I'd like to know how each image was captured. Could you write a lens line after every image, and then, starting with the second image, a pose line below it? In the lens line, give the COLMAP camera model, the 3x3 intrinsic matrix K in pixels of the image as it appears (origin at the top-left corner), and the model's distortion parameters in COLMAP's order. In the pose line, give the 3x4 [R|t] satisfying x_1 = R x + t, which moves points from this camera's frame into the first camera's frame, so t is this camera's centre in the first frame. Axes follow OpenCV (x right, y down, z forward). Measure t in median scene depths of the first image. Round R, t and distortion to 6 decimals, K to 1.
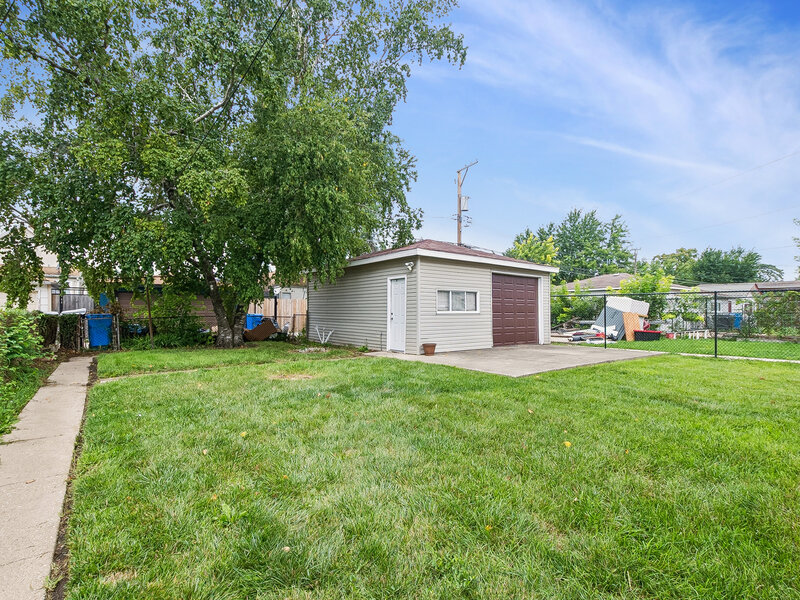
lens RADIAL K [[393.9, 0, 399.6], [0, 393.9, 305.1], [0, 0, 1]] dist [-0.000702, 0.000094]
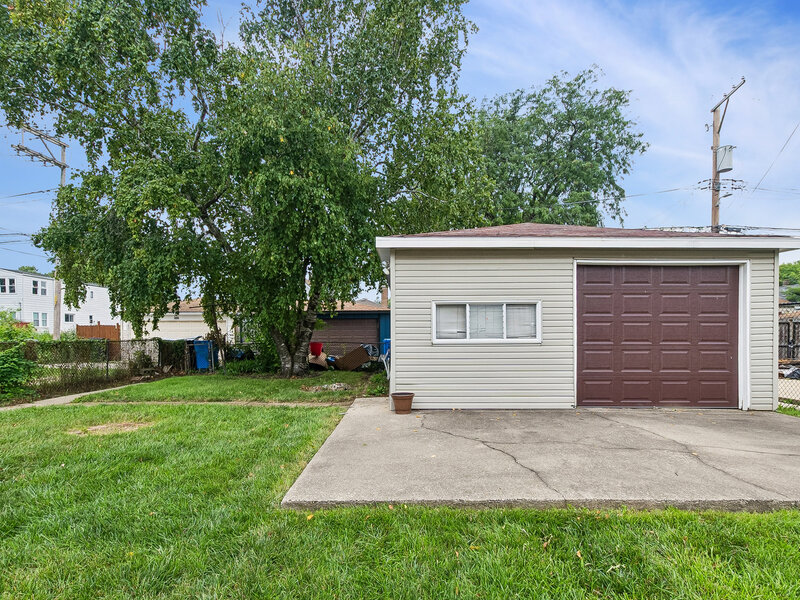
lens RADIAL K [[412.7, 0, 399.3], [0, 412.7, 334.3], [0, 0, 1]] dist [-0.000317, 0.000034]
pose [[0.782761, -0.003958, -0.622310, 0.372445], [0.013503, 0.999852, 0.010626, 0.001092], [0.622176, -0.016721, 0.782699, 0.406109]]
